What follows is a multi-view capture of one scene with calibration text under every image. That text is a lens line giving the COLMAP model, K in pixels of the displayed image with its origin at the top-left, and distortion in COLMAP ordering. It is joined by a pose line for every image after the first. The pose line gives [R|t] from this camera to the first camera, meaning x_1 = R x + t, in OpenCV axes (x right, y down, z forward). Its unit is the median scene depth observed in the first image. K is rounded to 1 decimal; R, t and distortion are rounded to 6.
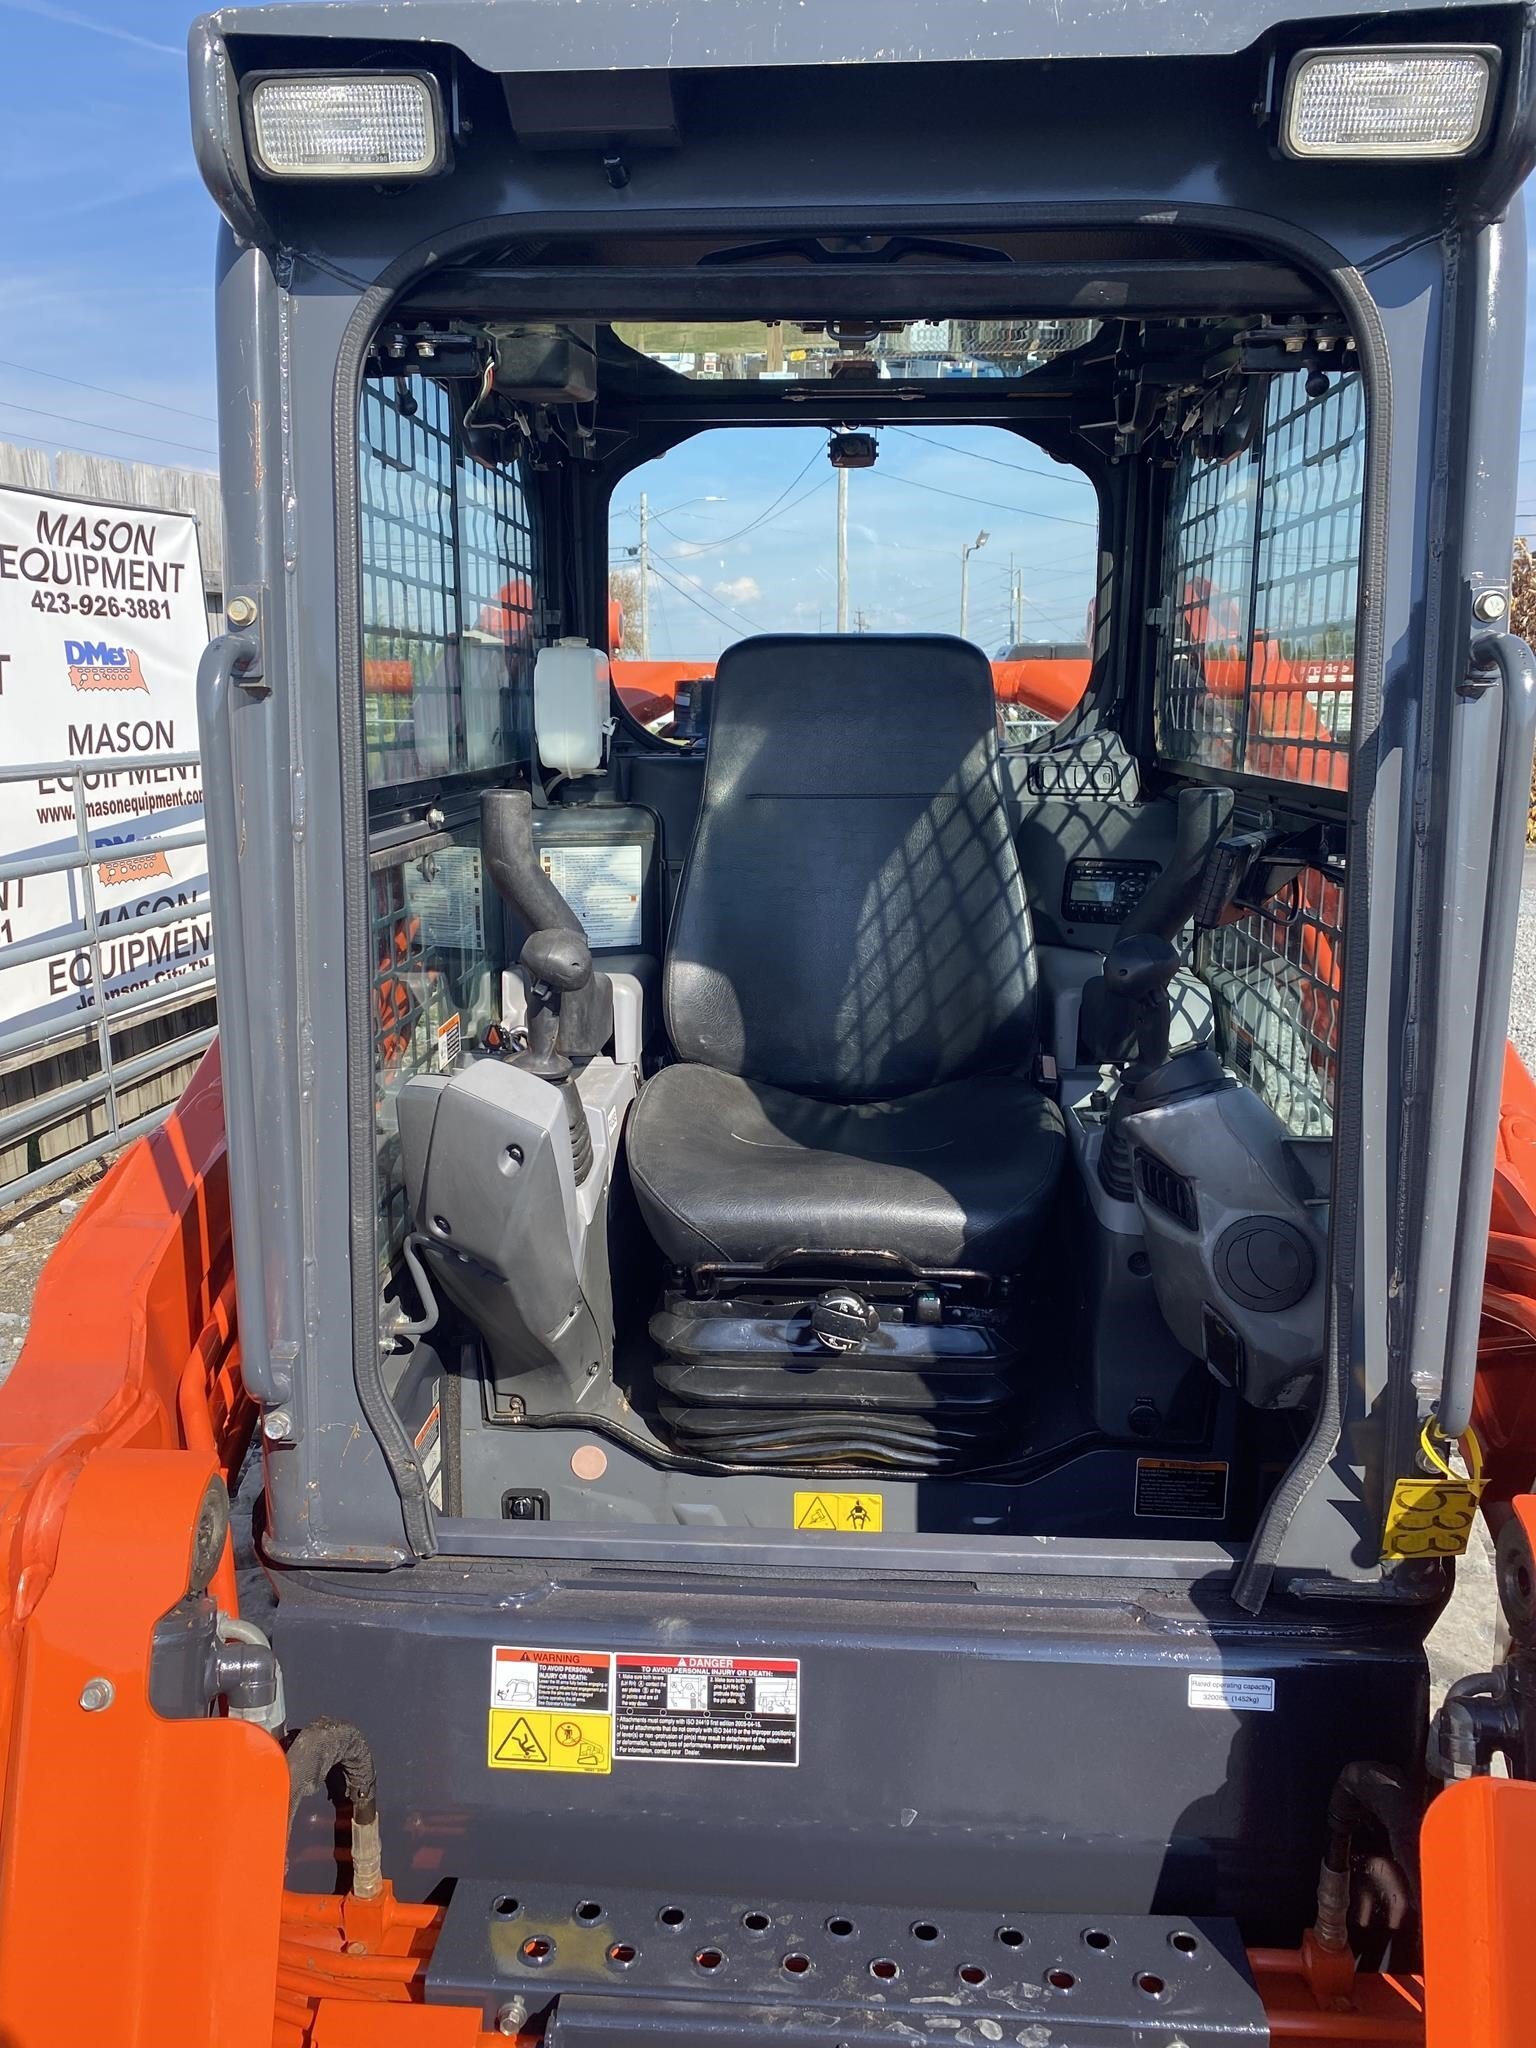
lens RADIAL K [[1543.0, 0, 774.9], [0, 1543.0, 996.6], [0, 0, 1]] dist [0.024651, -0.017602]
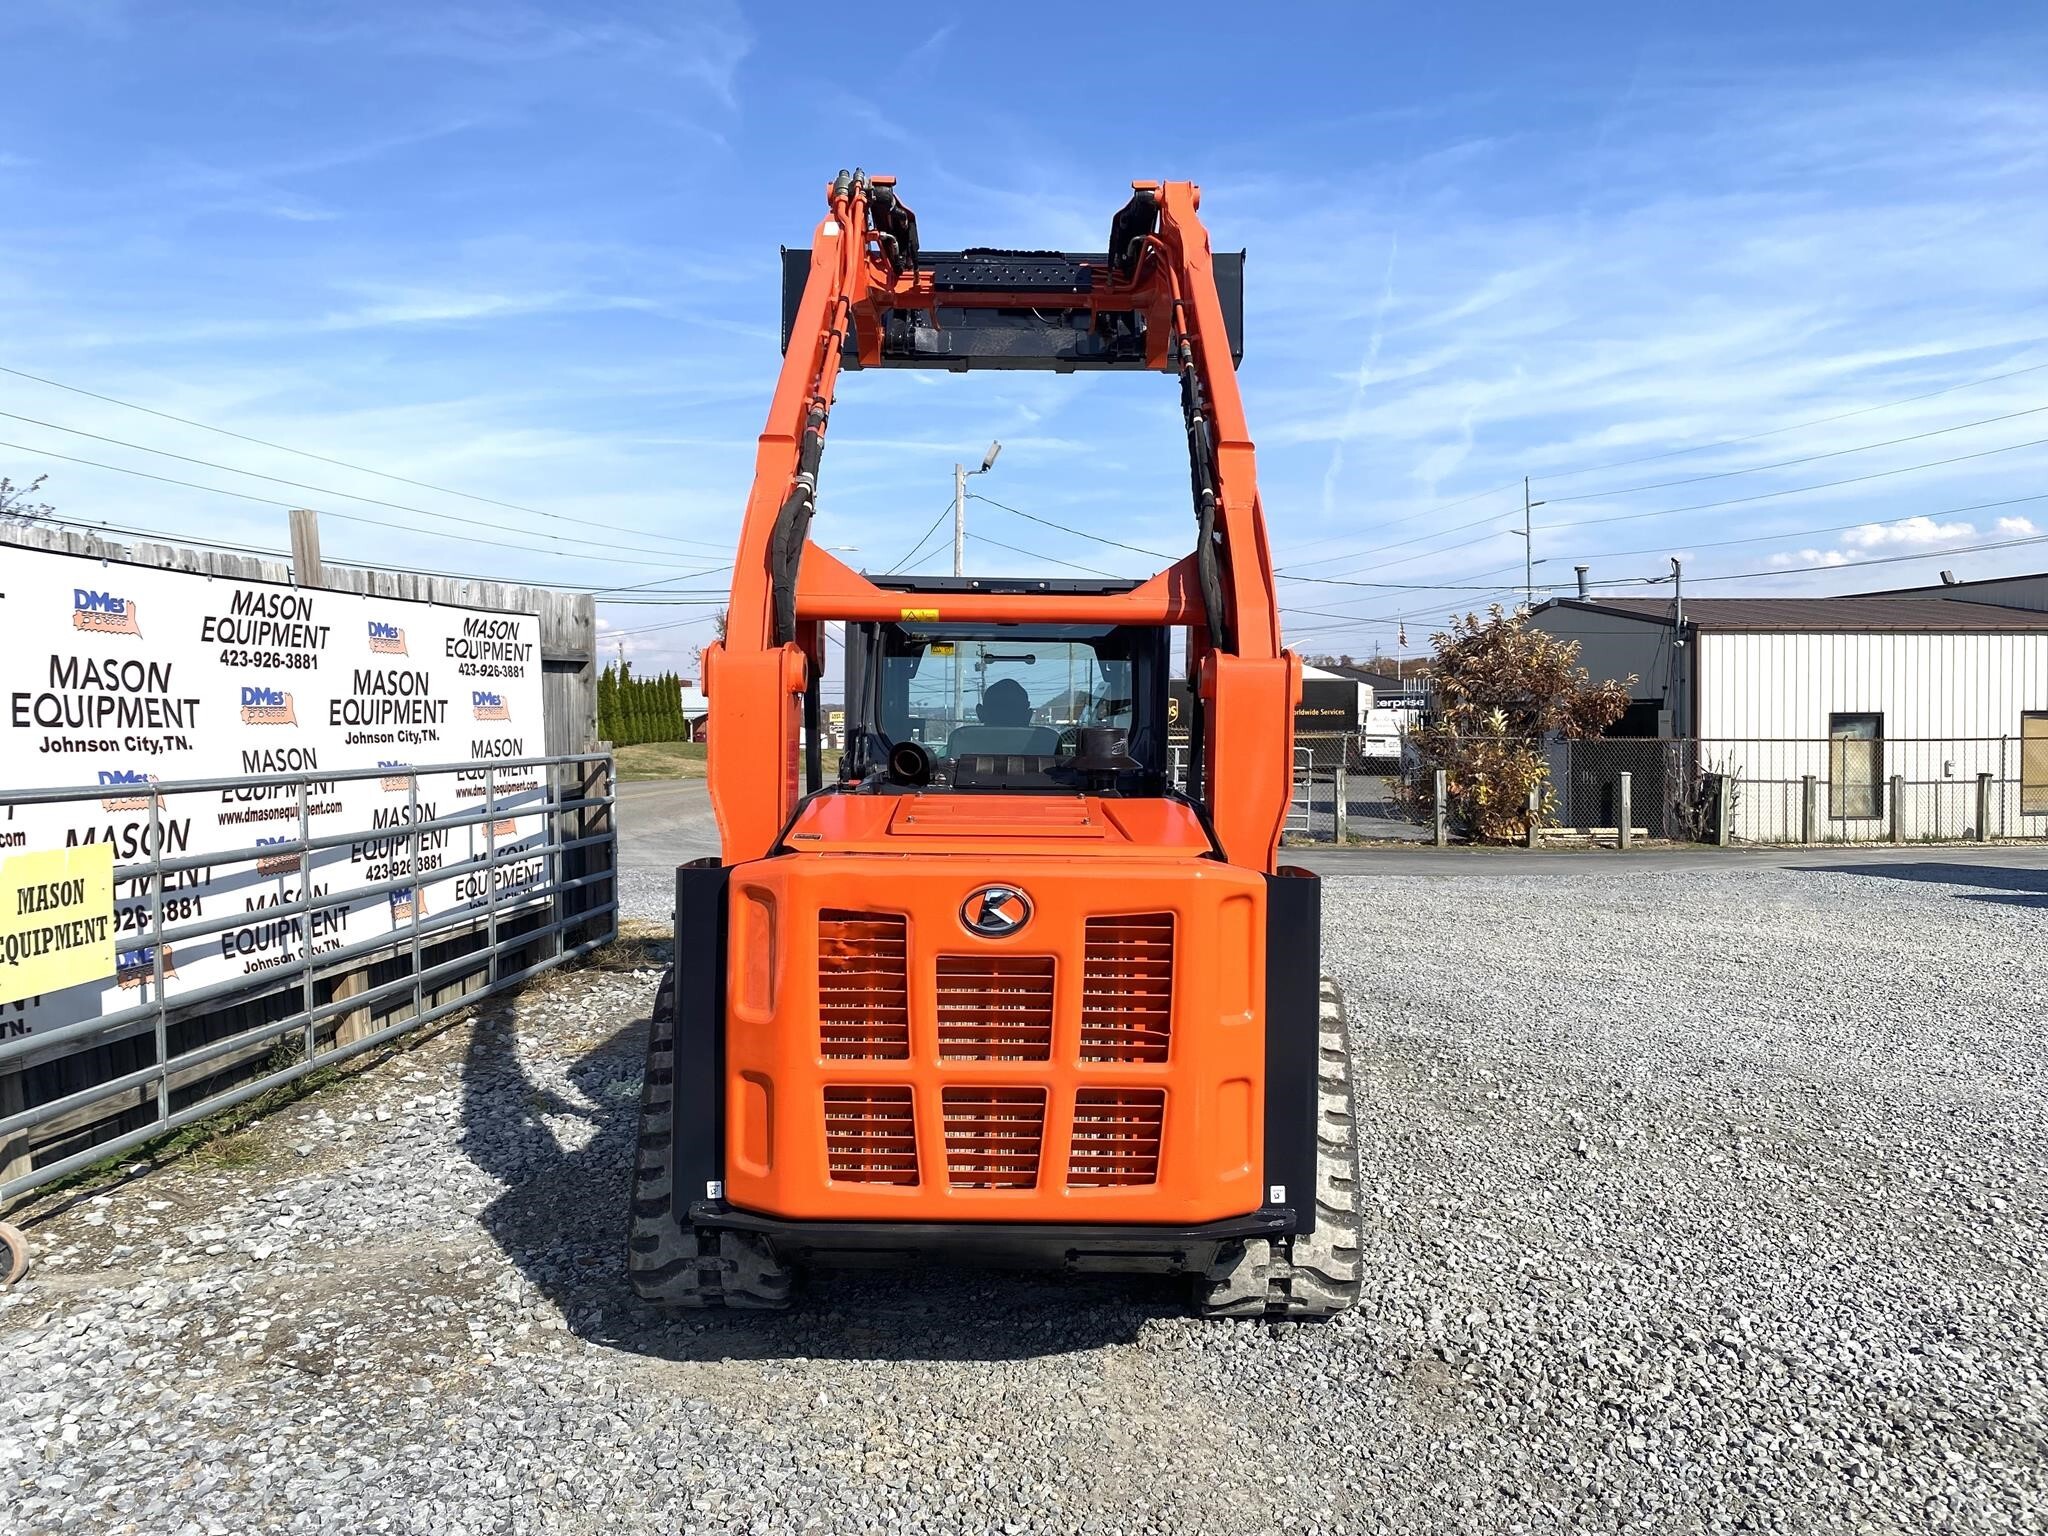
lens RADIAL K [[1543.0, 0, 1018.9], [0, 1543.0, 770.2], [0, 0, 1]] dist [0.024651, -0.017602]
pose [[0.996813, 0.006911, 0.079475, 0.060303], [0.005793, 0.987338, -0.158522, 0.341081], [-0.079565, 0.158477, 0.984152, -1.993928]]
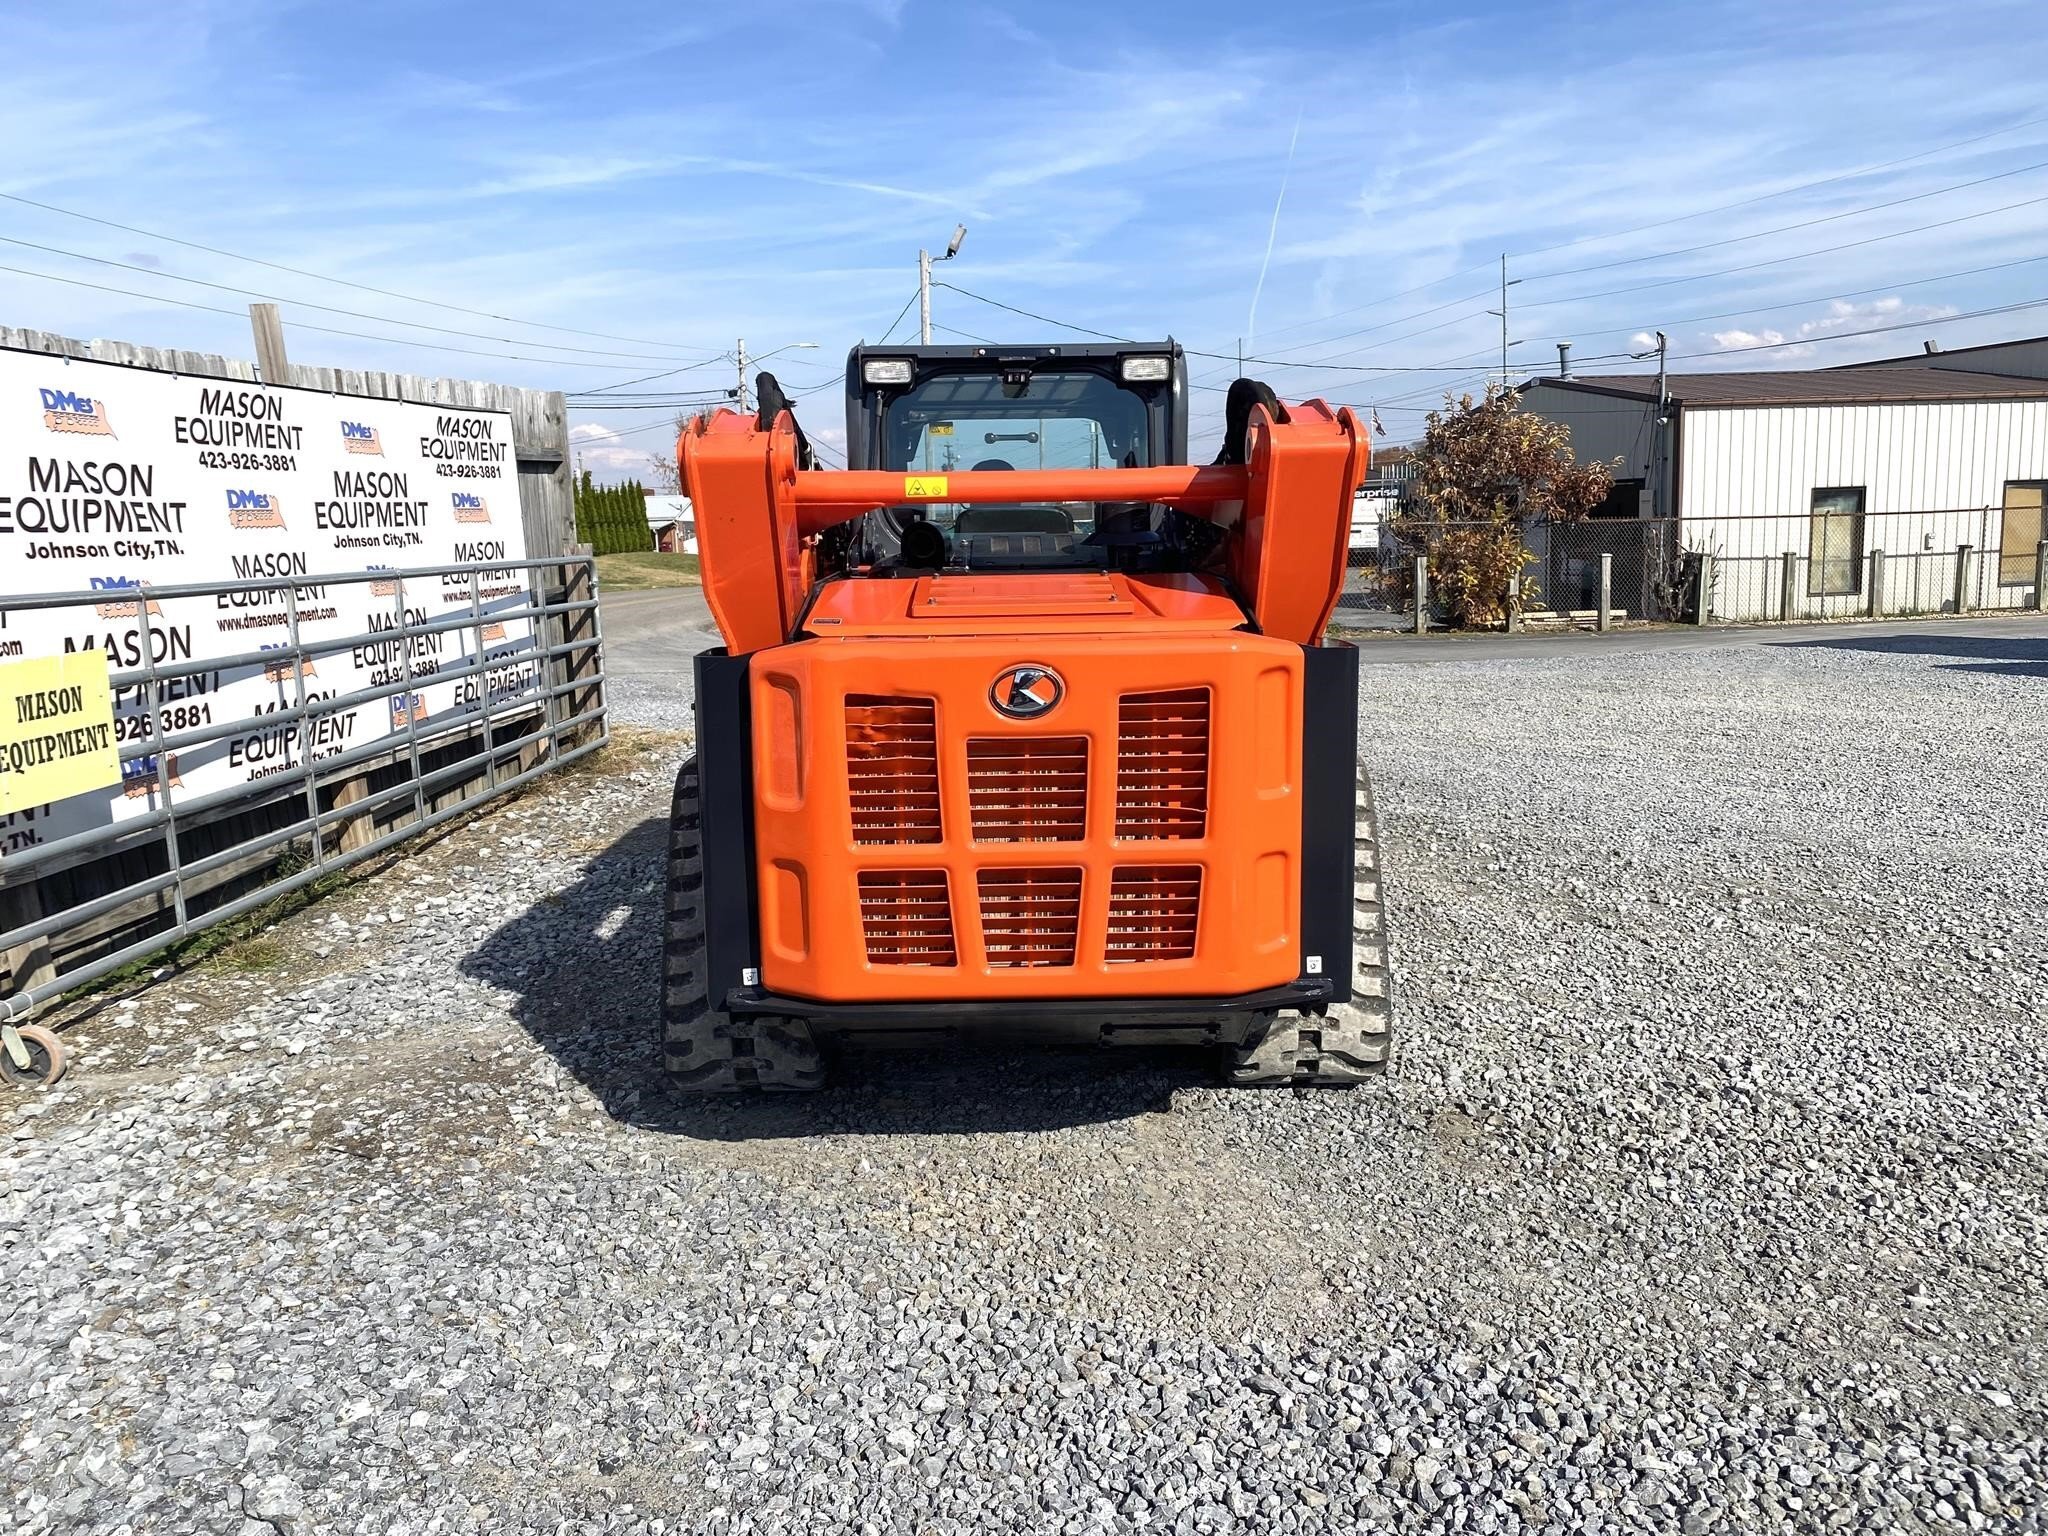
lens RADIAL K [[1543.0, 0, 1005.8], [0, 1543.0, 751.0], [0, 0, 1]] dist [0.024651, -0.017602]
pose [[0.995690, -0.029613, 0.087890, -0.028152], [0.033577, 0.998468, -0.043977, 0.382377], [-0.086453, 0.046739, 0.995159, -1.941676]]
